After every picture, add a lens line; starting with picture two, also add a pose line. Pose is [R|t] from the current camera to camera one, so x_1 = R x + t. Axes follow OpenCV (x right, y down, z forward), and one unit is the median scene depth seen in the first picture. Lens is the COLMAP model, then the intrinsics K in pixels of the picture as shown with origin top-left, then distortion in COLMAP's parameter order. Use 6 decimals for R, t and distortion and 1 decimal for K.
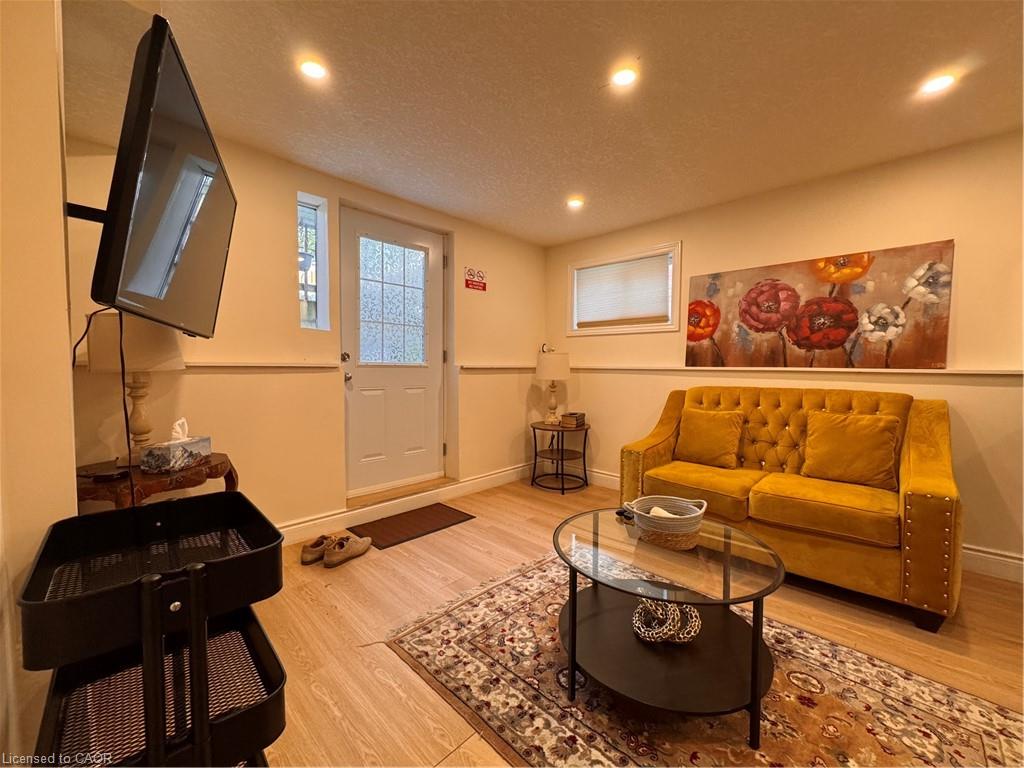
lens RADIAL K [[409.3, 0, 514.0], [0, 409.3, 384.6], [0, 0, 1]] dist [-0.004186, 0.000193]
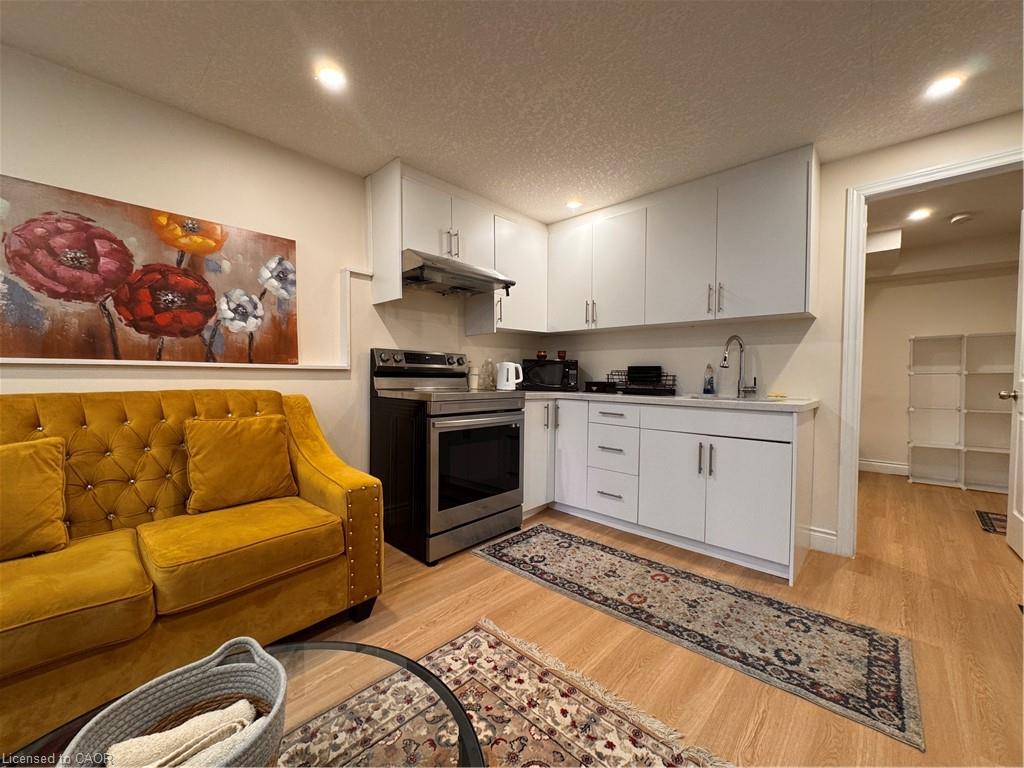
lens RADIAL K [[409.3, 0, 504.2], [0, 409.3, 387.2], [0, 0, 1]] dist [-0.004186, 0.000193]
pose [[-0.011808, -0.037524, 0.999226, 0.007895], [0.036151, 0.998626, 0.037929, -0.001233], [-0.999277, 0.036571, -0.010435, 0.433548]]
